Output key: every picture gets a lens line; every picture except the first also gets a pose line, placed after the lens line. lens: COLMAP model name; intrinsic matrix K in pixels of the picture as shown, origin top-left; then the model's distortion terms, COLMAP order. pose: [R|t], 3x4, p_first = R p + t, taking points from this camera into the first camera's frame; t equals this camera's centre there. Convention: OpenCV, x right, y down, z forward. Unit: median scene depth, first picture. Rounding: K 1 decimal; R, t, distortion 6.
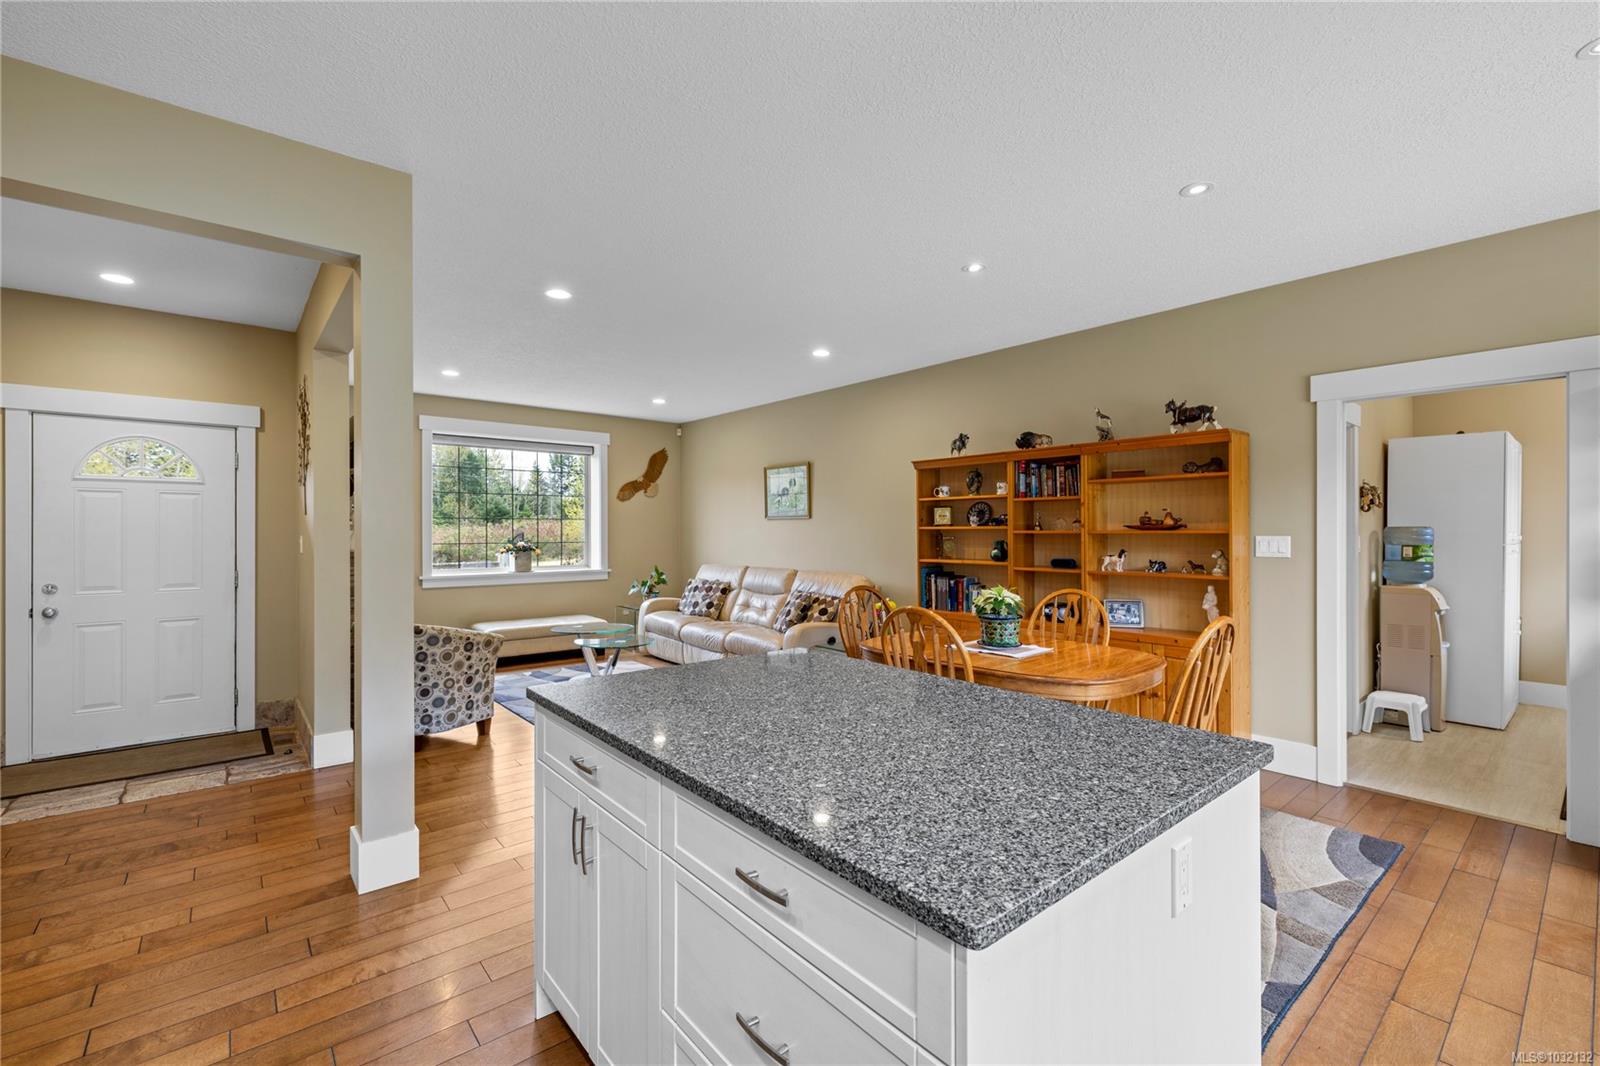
lens RADIAL K [[674.7, 0, 792.7], [0, 674.7, 531.2], [0, 0, 1]] dist [0.000845, 0.000632]
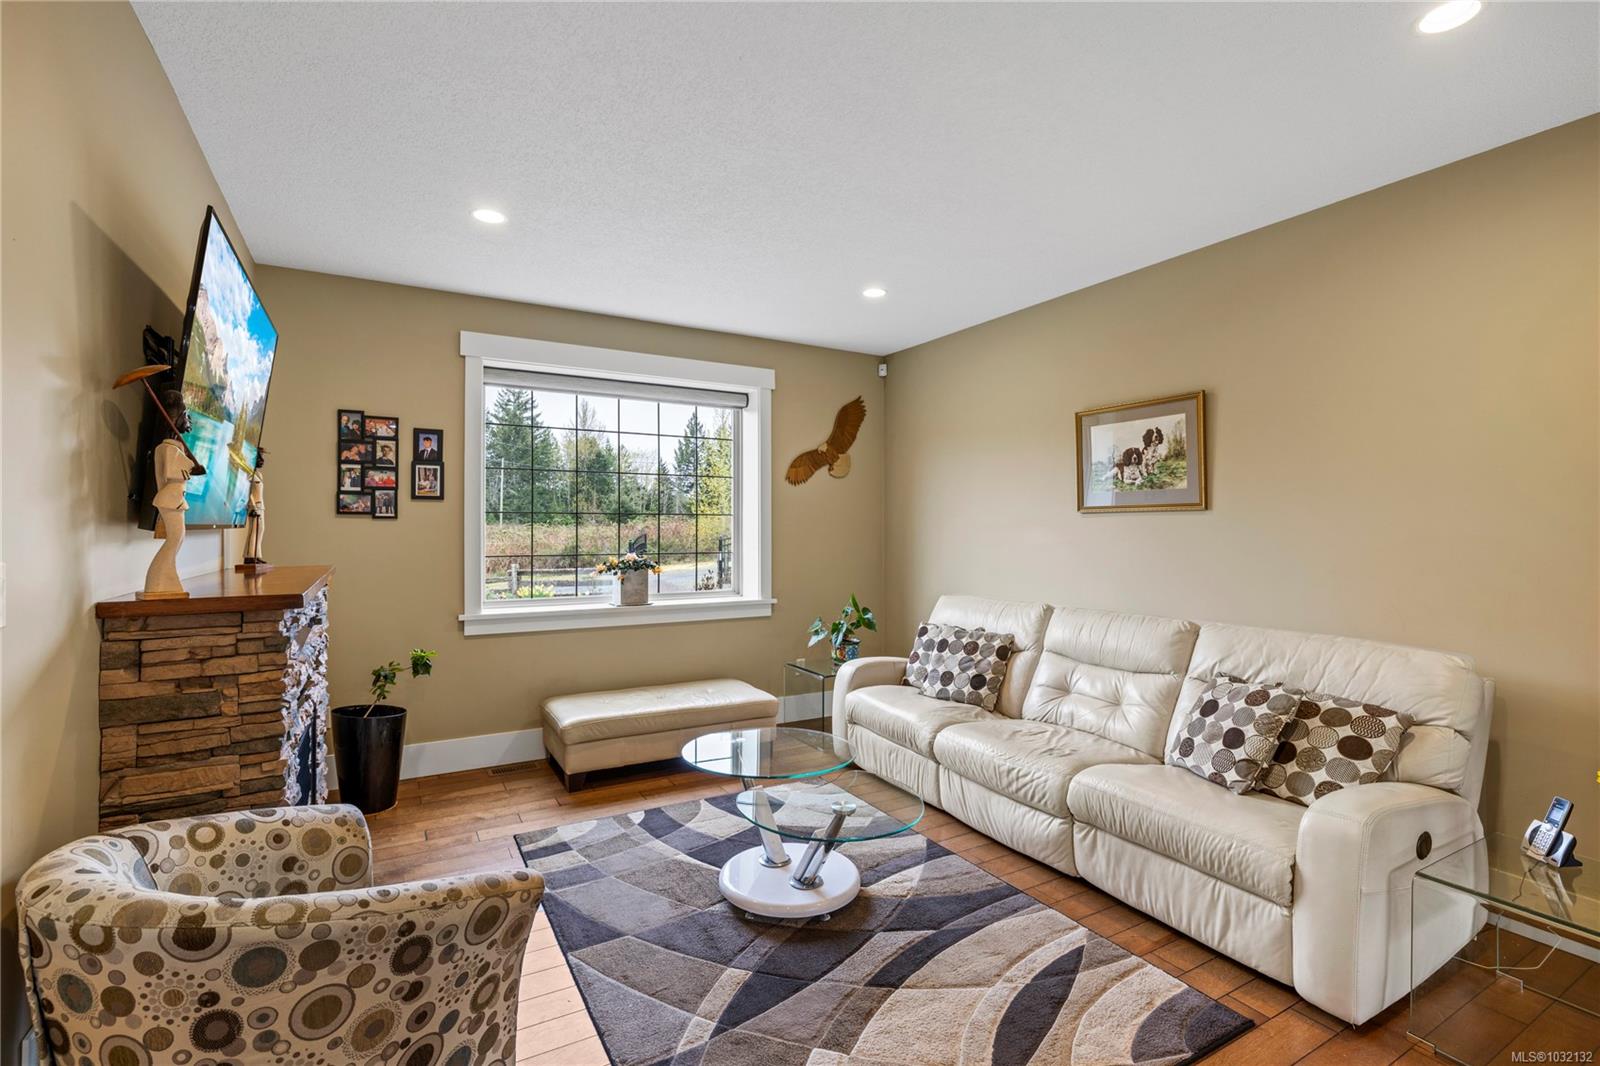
lens RADIAL K [[724.0, 0, 802.1], [0, 724.0, 528.3], [0, 0, 1]] dist [-0.006614, 0.004566]
pose [[0.985282, 0.000483, -0.170937, -0.187609], [-0.001227, 0.999990, -0.004246, -0.004224], [0.170934, 0.004393, 0.985273, 0.511851]]
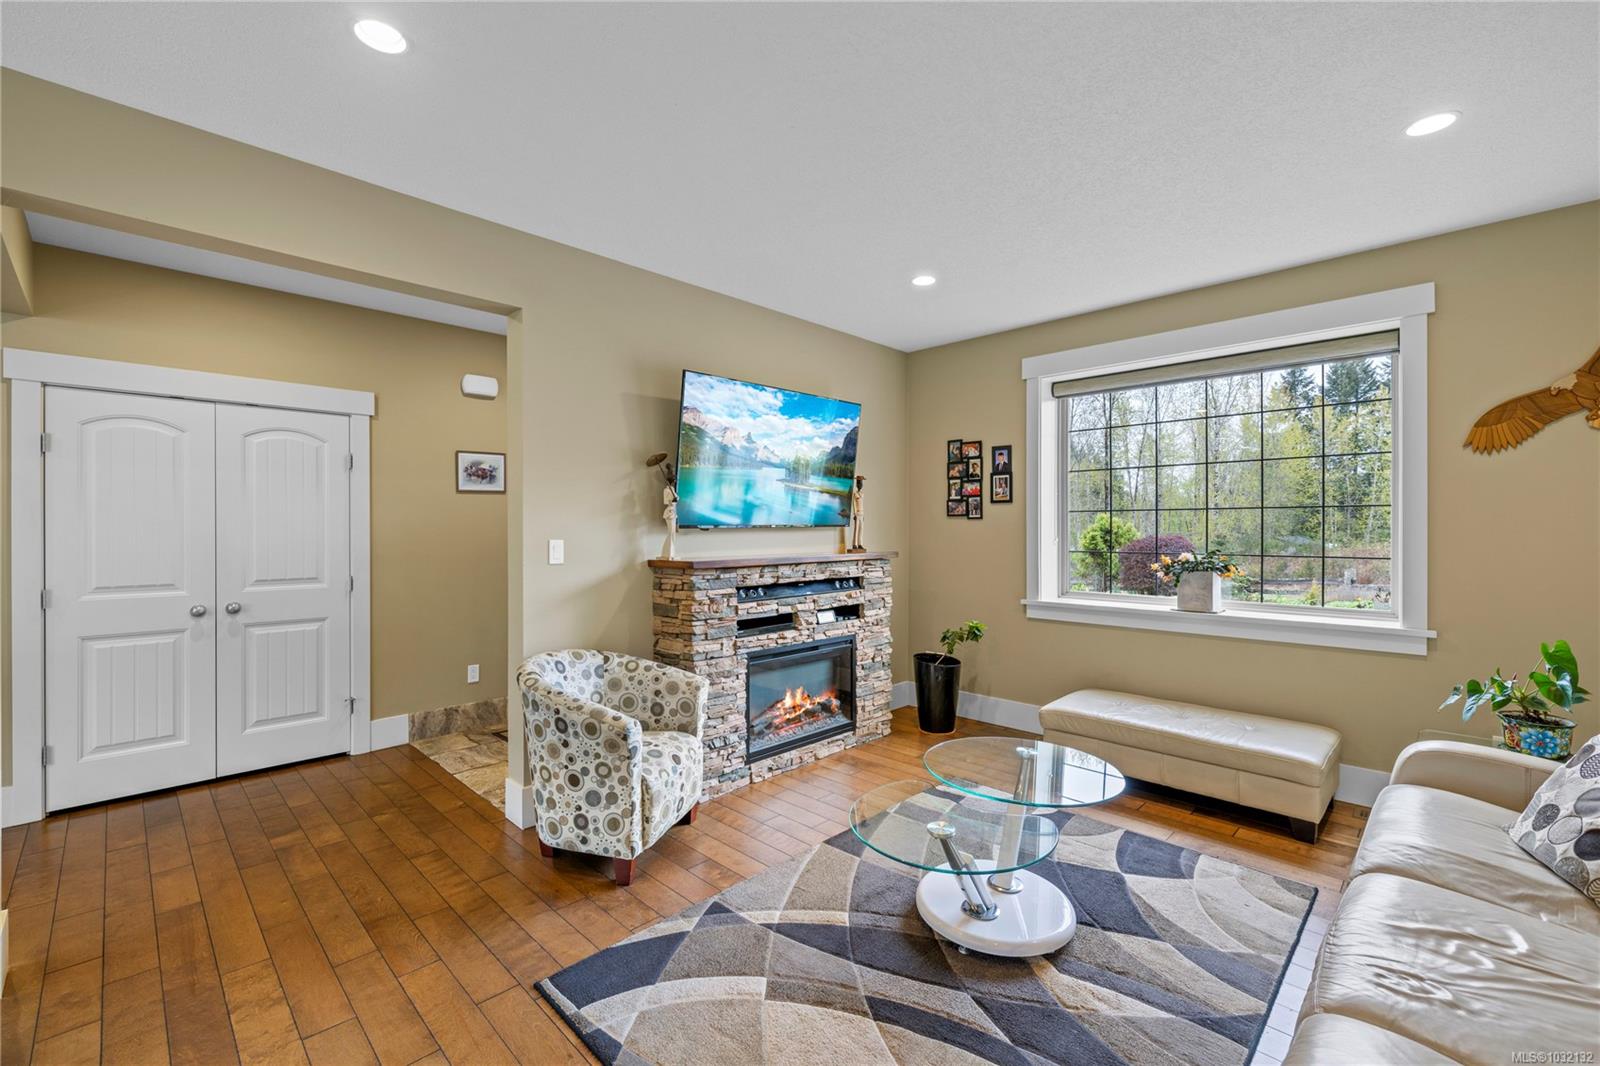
lens RADIAL K [[674.7, 0, 808.3], [0, 674.7, 533.1], [0, 0, 1]] dist [0.000845, 0.000632]
pose [[0.107581, 0.007050, -0.994171, 0.103338], [-0.000061, 0.999975, 0.007084, -0.004315], [0.994196, -0.000701, 0.107579, 0.811090]]
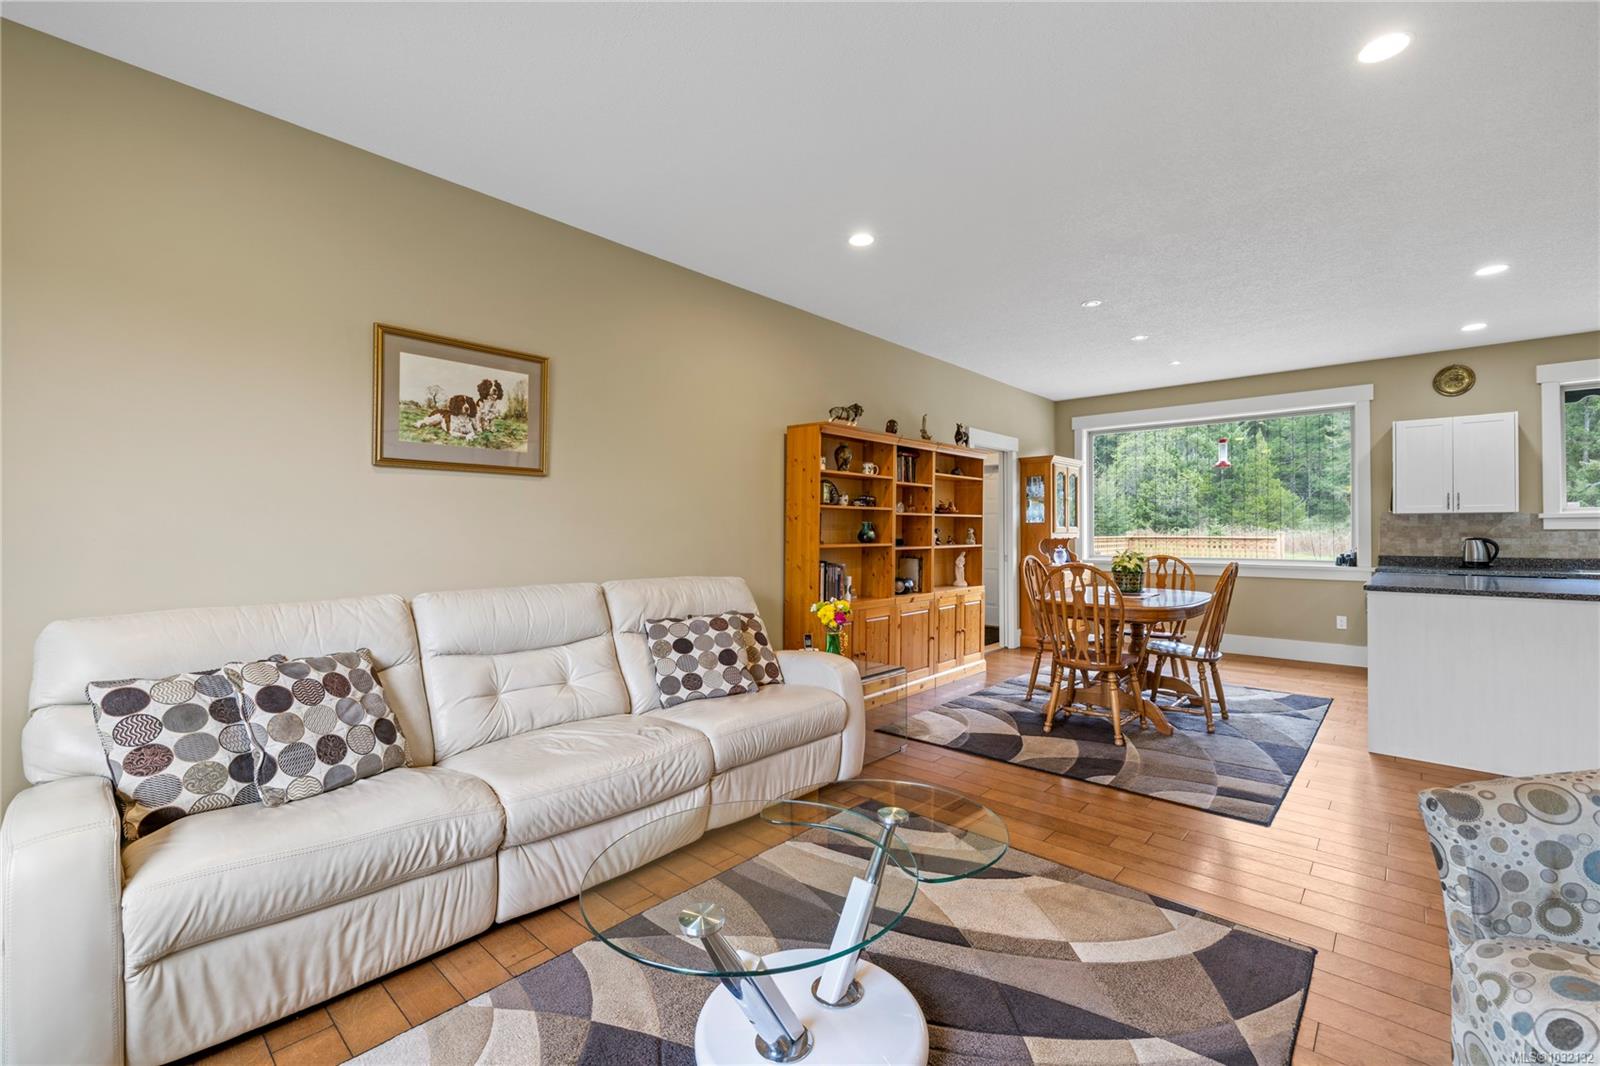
lens RADIAL K [[674.7, 0, 795.0], [0, 674.7, 527.0], [0, 0, 1]] dist [0.000845, 0.000632]
pose [[-0.132691, 0.006381, 0.991137, -0.531205], [0.001085, 0.999980, -0.006293, 0.022419], [-0.991157, 0.000241, -0.132696, 1.001720]]
